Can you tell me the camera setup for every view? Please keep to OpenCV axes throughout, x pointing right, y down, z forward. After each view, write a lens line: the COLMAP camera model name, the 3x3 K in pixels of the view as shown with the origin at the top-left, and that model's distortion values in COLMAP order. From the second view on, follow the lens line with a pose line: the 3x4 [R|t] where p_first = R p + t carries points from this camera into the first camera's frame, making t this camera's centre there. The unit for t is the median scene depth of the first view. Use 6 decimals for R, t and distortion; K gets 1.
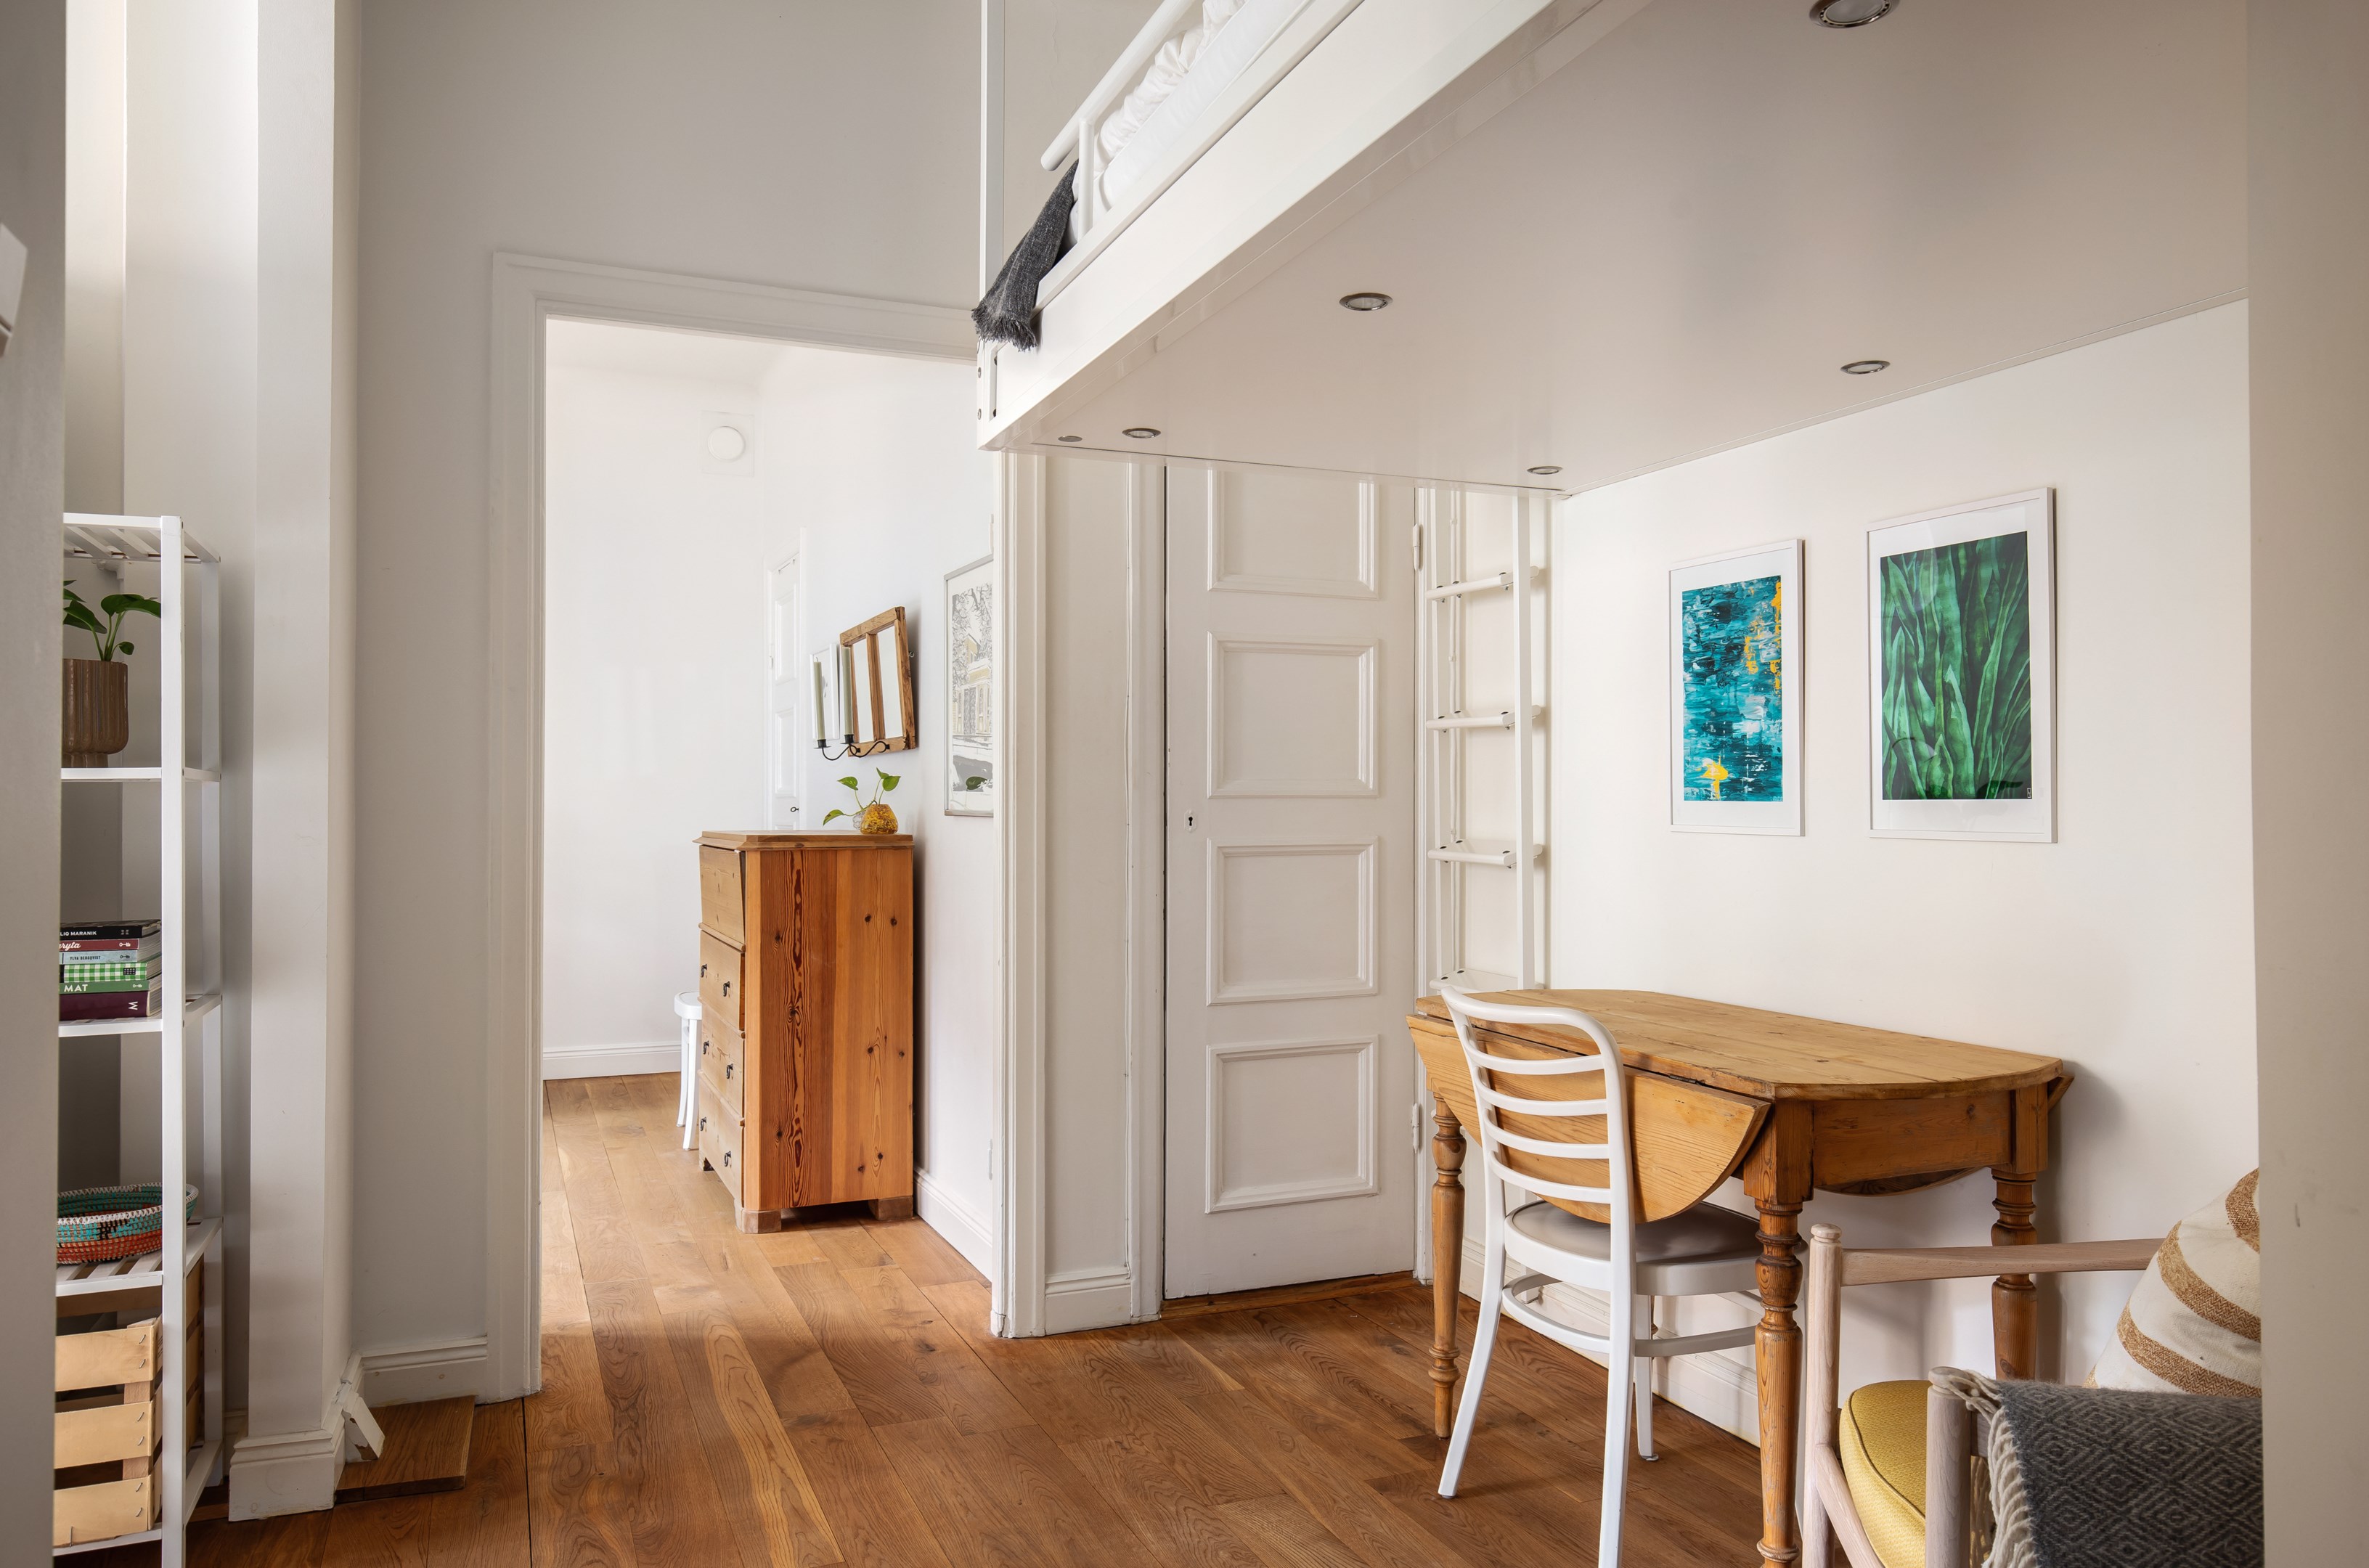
lens RADIAL K [[1627.9, 0, 1182.1], [0, 1627.9, 789.3], [0, 0, 1]] dist [0.027859, 0.002369]
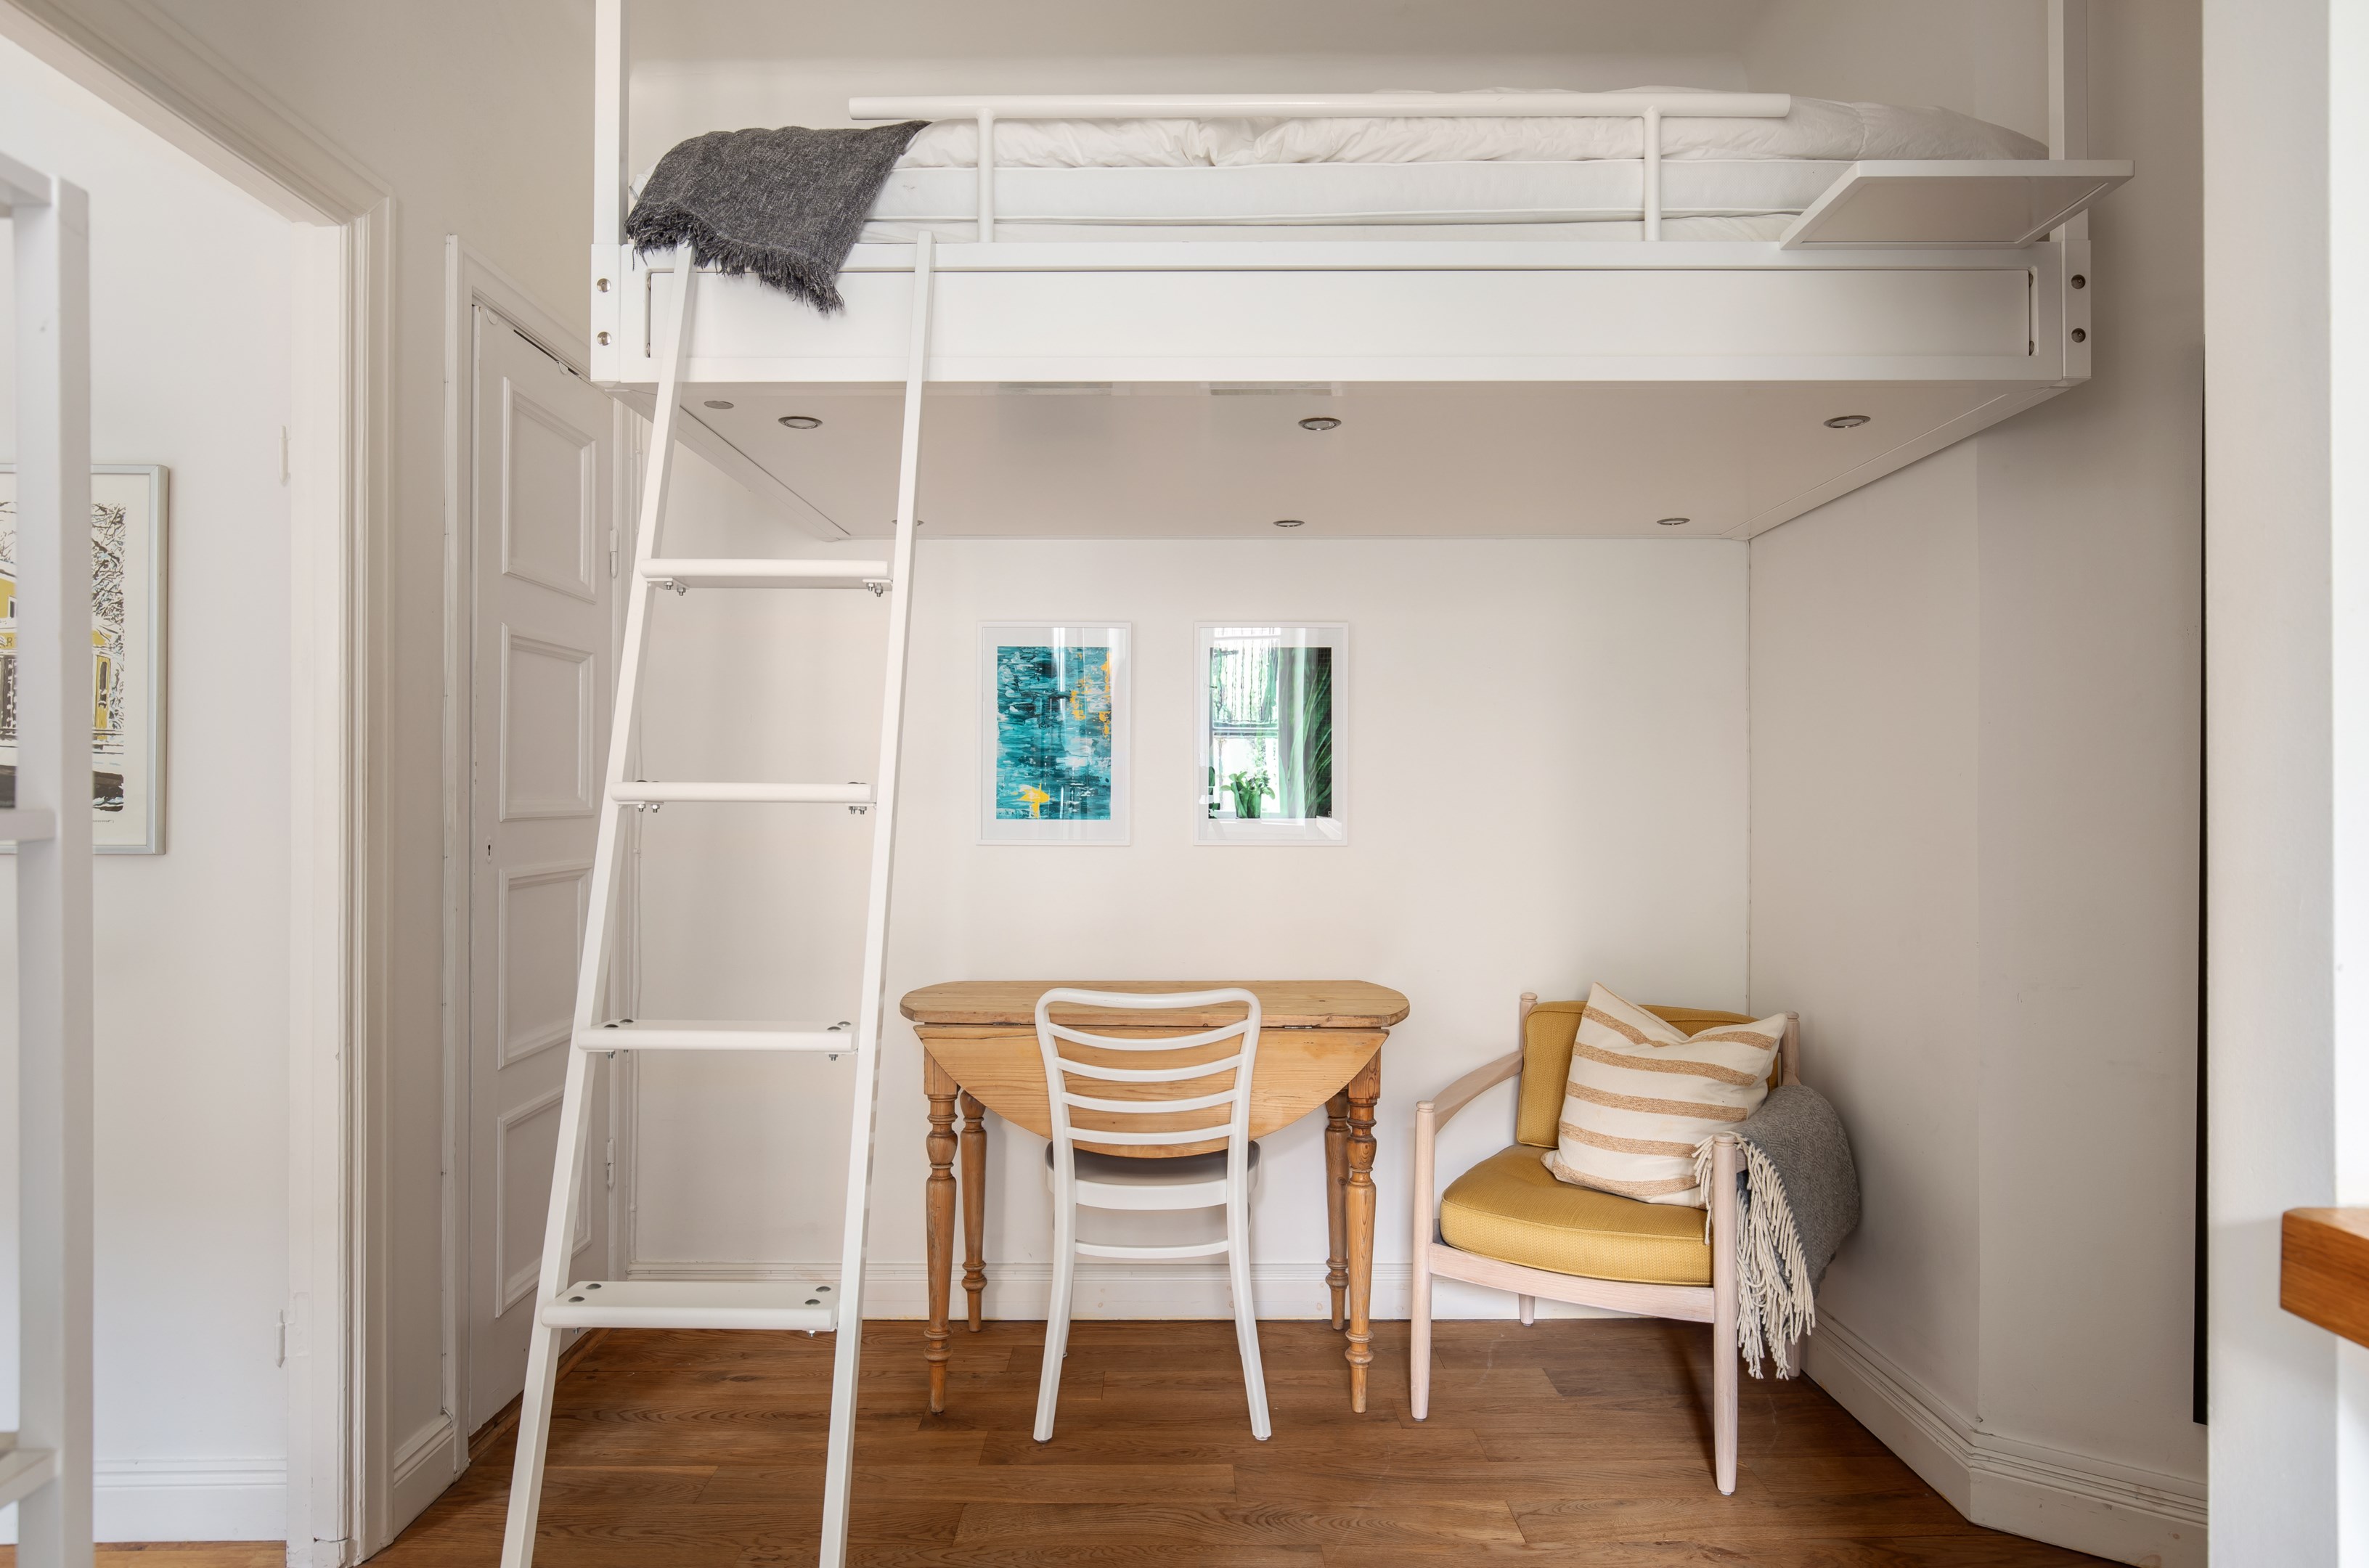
lens RADIAL K [[1488.9, 0, 1183.4], [0, 1488.9, 770.7], [0, 0, 1]] dist [0.007593, -0.003863]
pose [[0.386201, 0.011708, 0.922340, -0.681657], [-0.006971, 0.999928, -0.009774, -0.019801], [-0.922388, -0.002655, 0.386254, 0.462401]]
